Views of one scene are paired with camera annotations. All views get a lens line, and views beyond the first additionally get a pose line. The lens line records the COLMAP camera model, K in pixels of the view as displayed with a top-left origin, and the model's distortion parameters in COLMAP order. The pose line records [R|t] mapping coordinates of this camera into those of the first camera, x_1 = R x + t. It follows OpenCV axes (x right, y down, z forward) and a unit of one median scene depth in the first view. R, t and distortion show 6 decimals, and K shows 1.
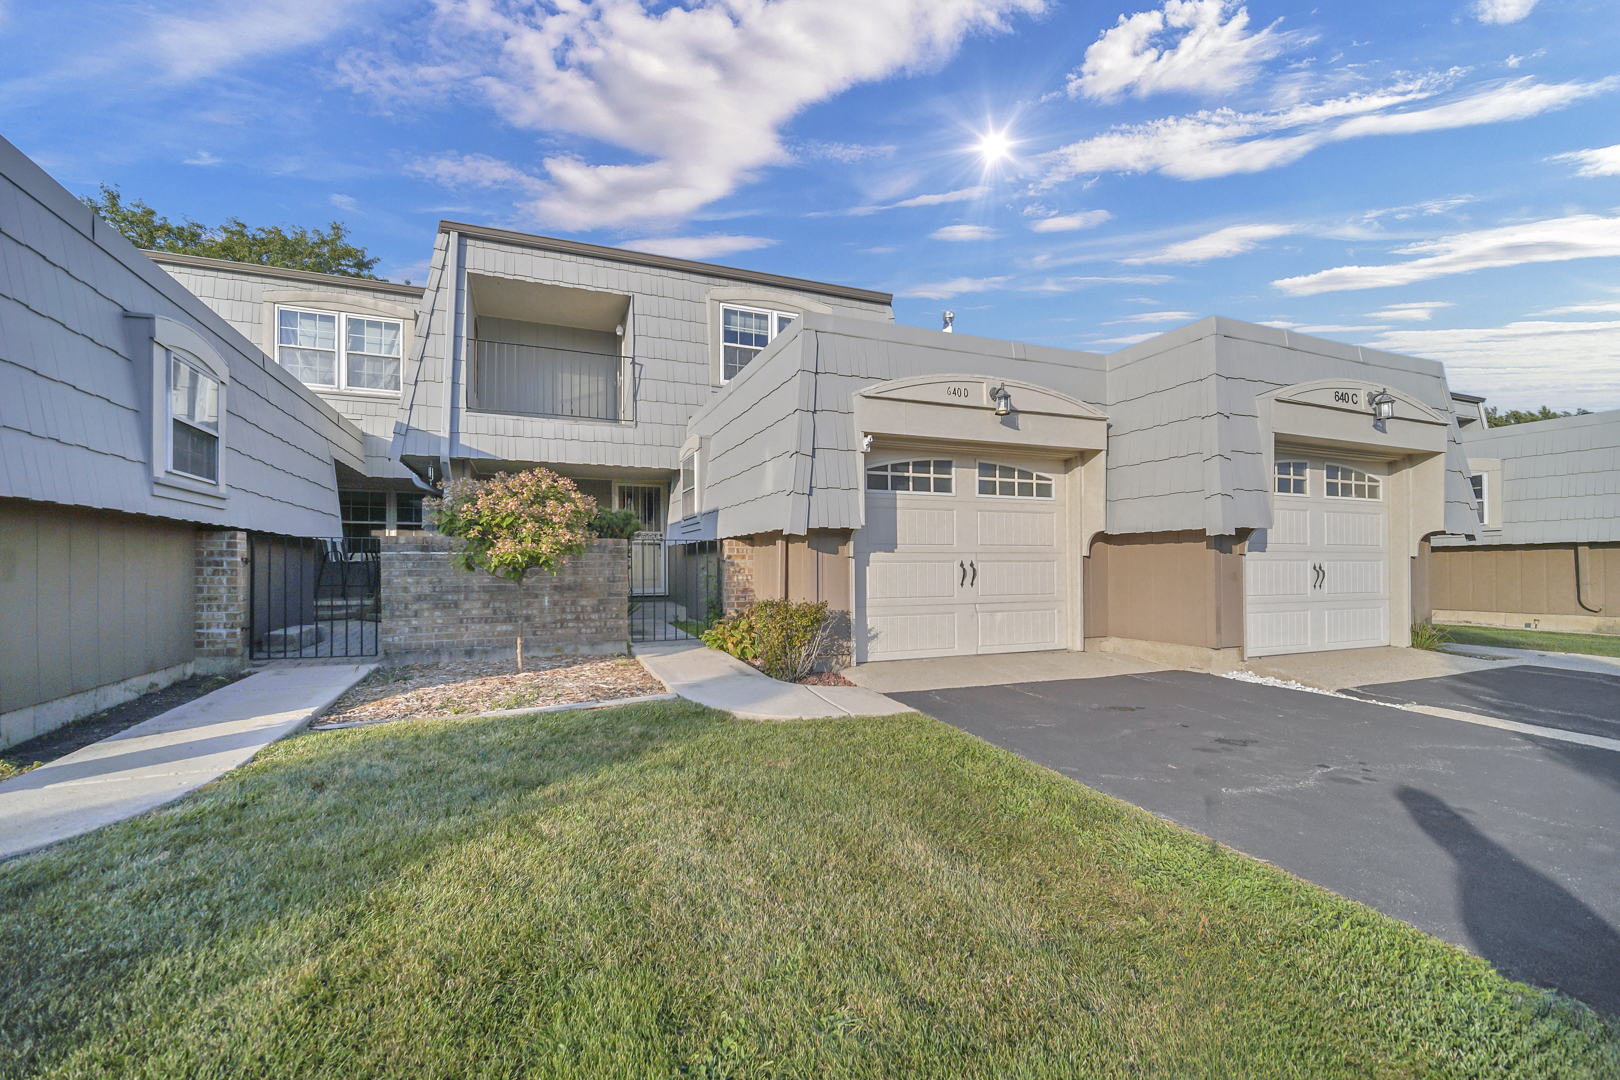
lens RADIAL K [[663.2, 0, 806.5], [0, 663.2, 540.9], [0, 0, 1]] dist [-0.003174, -0.000395]
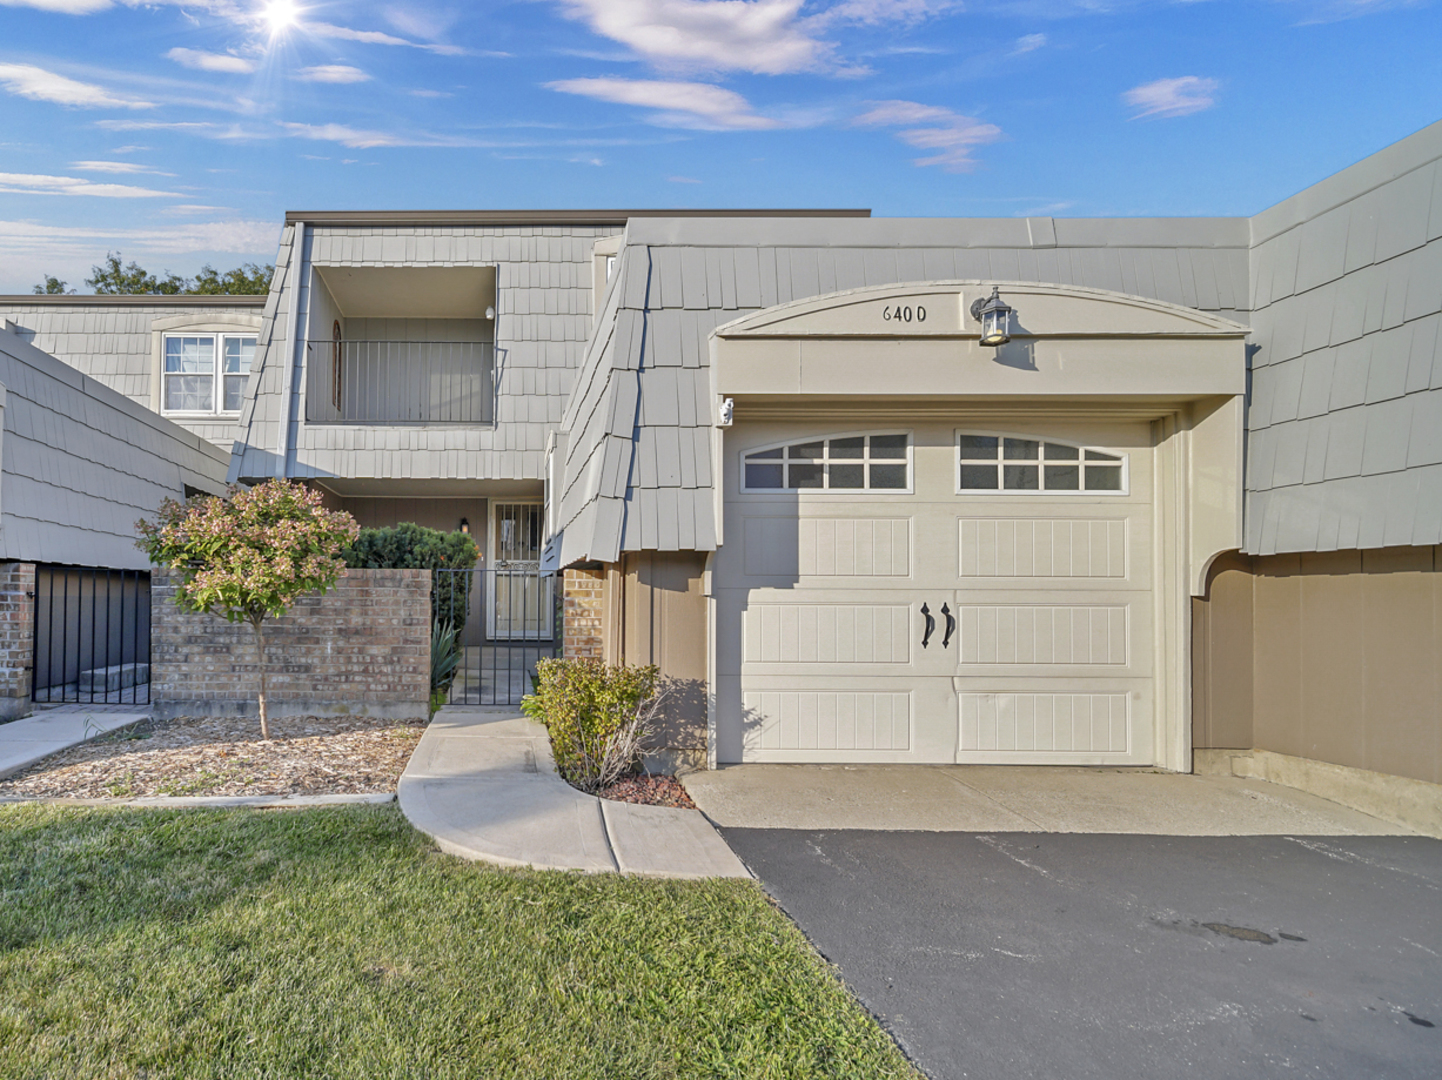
lens RADIAL K [[585.9, 0, 770.4], [0, 585.9, 574.1], [0, 0, 1]] dist [-0.005678, 0.001431]
pose [[0.922620, -0.002492, -0.385702, 0.336639], [0.004487, 0.999981, 0.004273, 0.001328], [0.385684, -0.005673, 0.922614, 0.507777]]
